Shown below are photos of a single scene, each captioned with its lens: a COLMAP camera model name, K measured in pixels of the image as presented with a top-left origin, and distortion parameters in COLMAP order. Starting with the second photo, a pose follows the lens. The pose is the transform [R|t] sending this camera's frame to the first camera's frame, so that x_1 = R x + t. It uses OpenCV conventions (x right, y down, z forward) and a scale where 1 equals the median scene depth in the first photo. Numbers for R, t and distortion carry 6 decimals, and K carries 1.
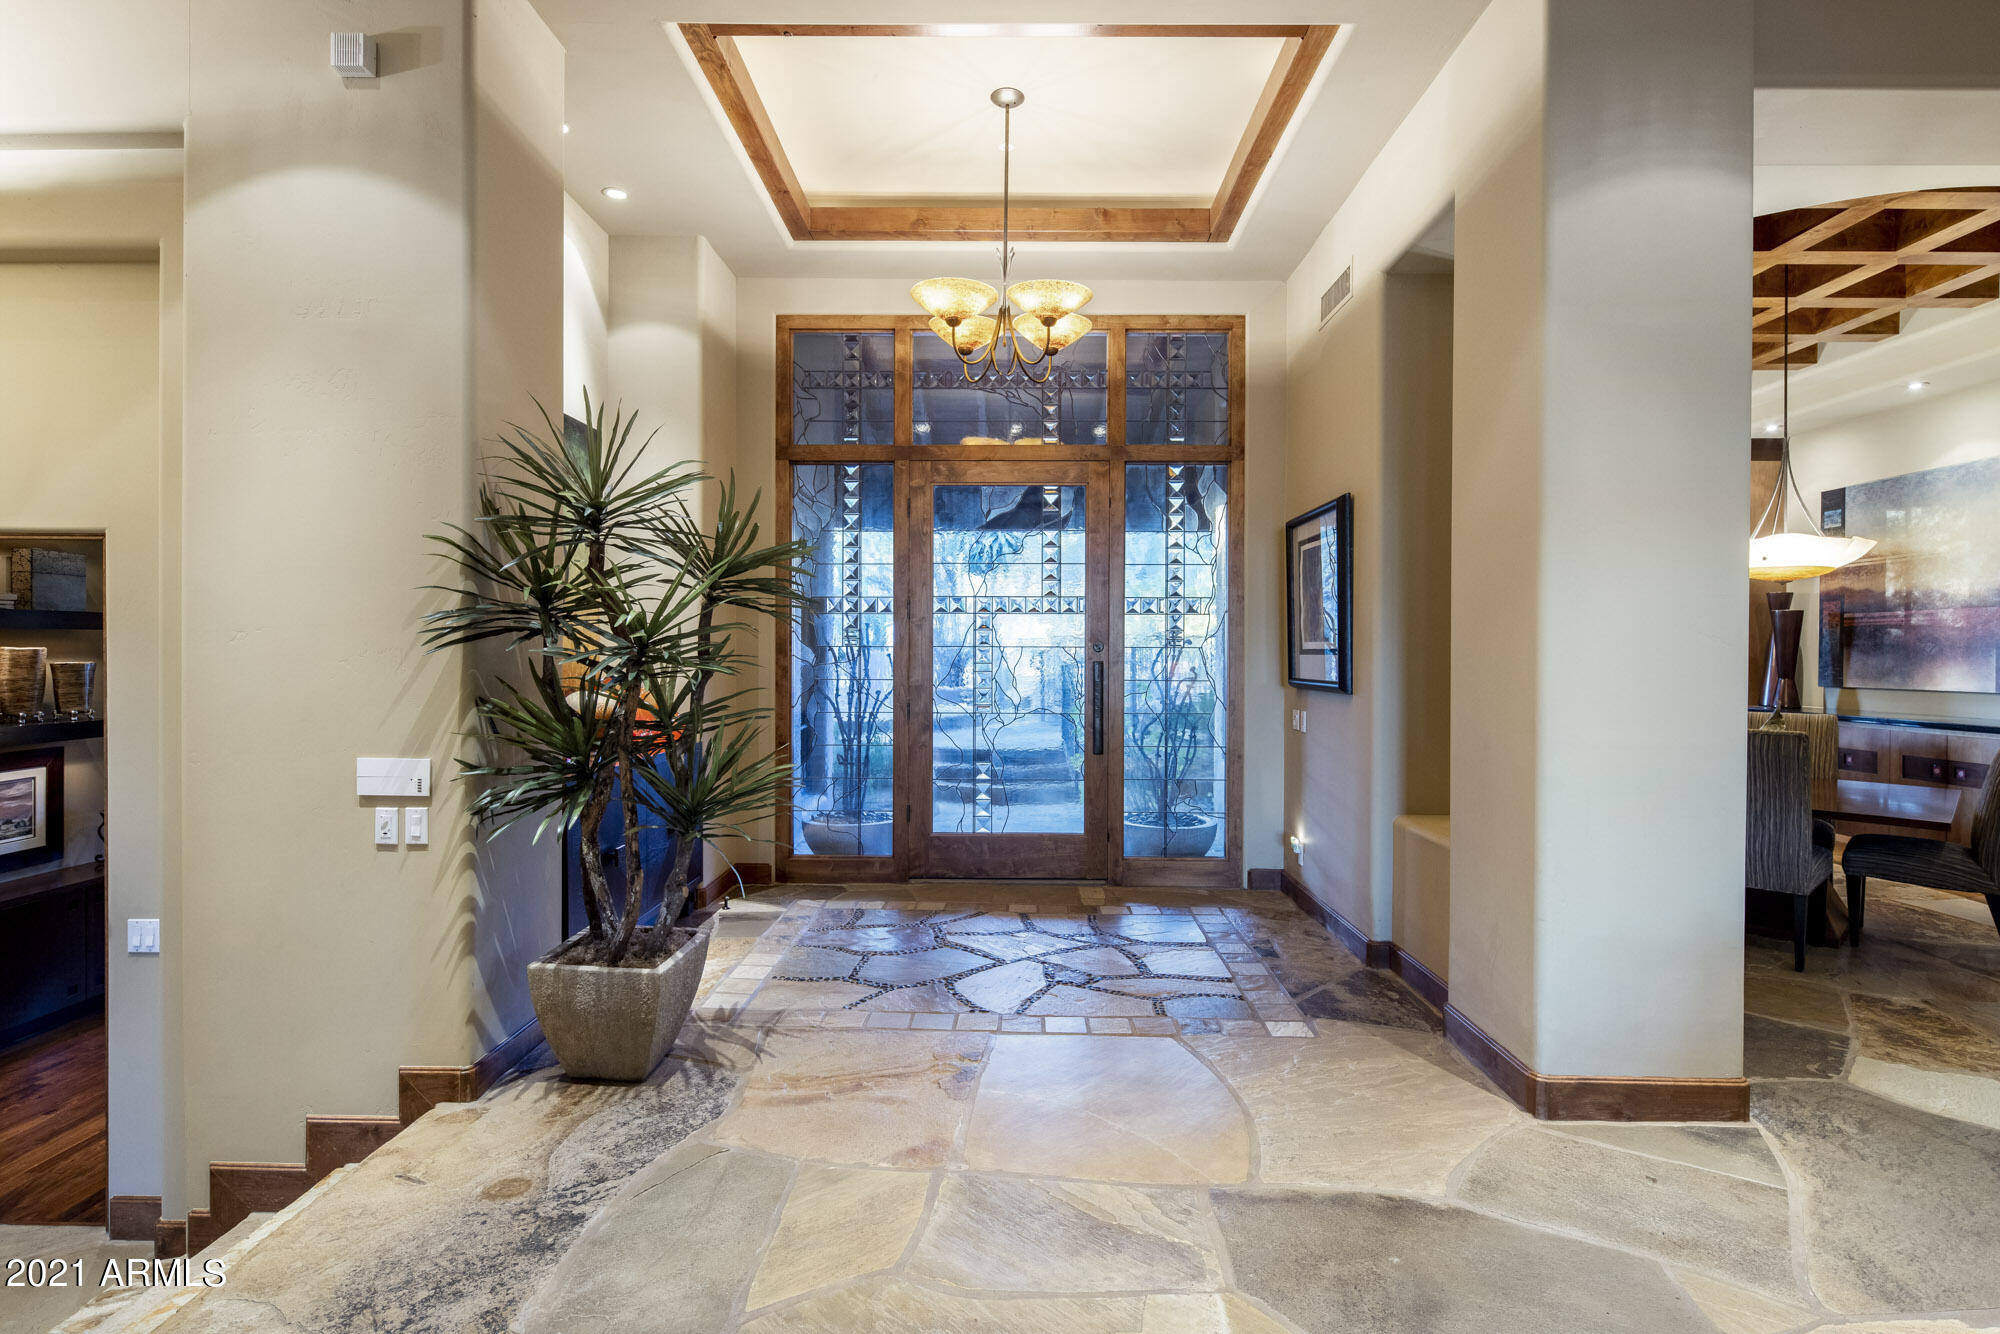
lens RADIAL K [[962.7, 0, 1007.8], [0, 962.7, 650.4], [0, 0, 1]] dist [-0.000428, 0.001196]
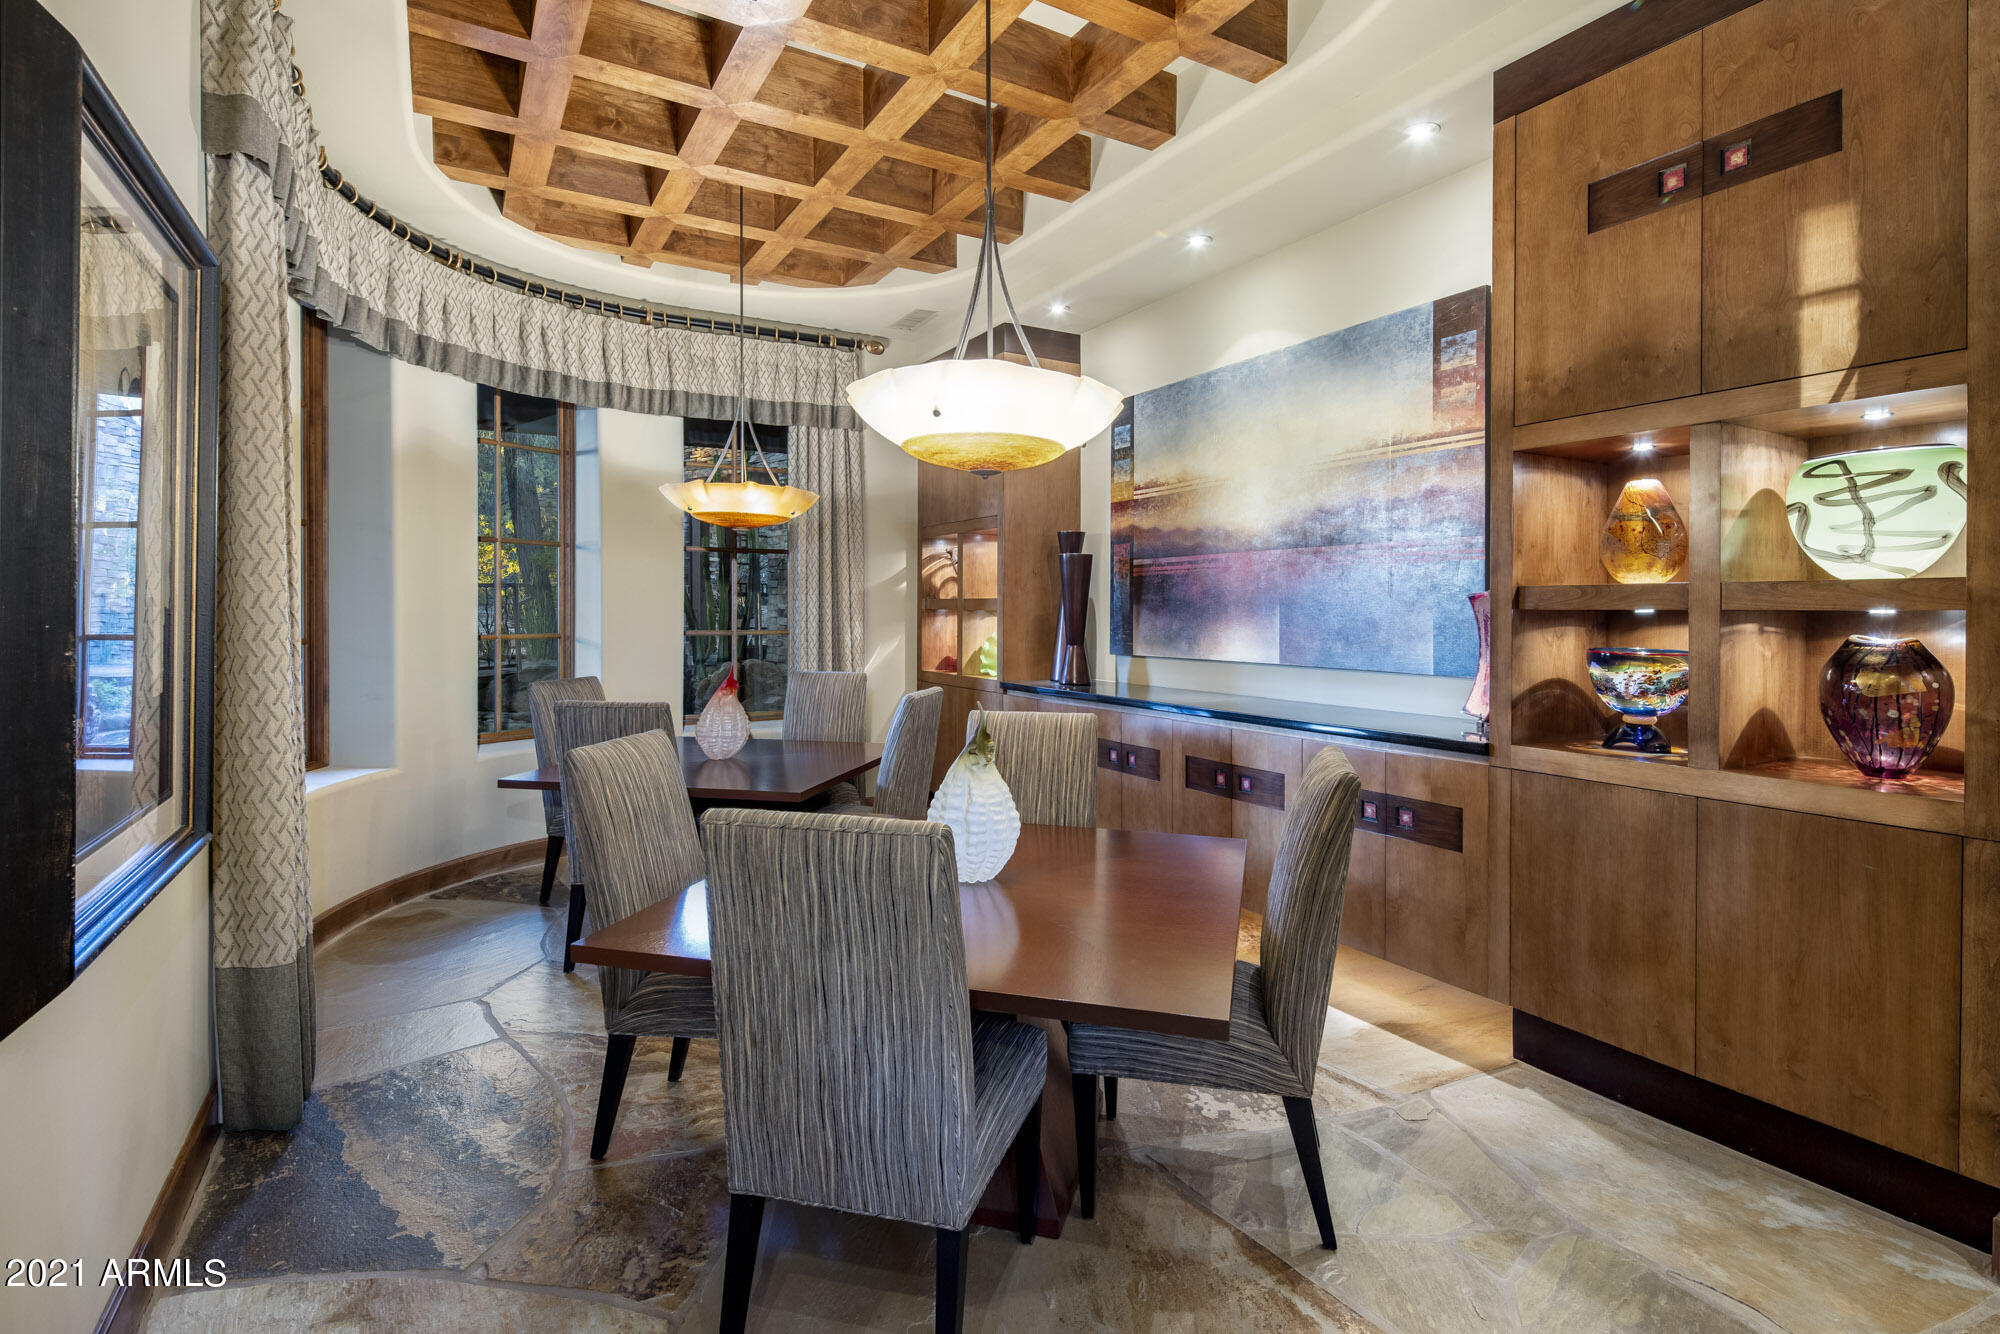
lens RADIAL K [[963.9, 0, 996.9], [0, 963.9, 585.9], [0, 0, 1]] dist [0.002467, 0.000311]
pose [[0.863584, 0.013026, 0.504037, 0.413952], [-0.001358, 0.999723, -0.023509, 0.000832], [-0.504204, 0.019618, 0.863362, 0.418838]]
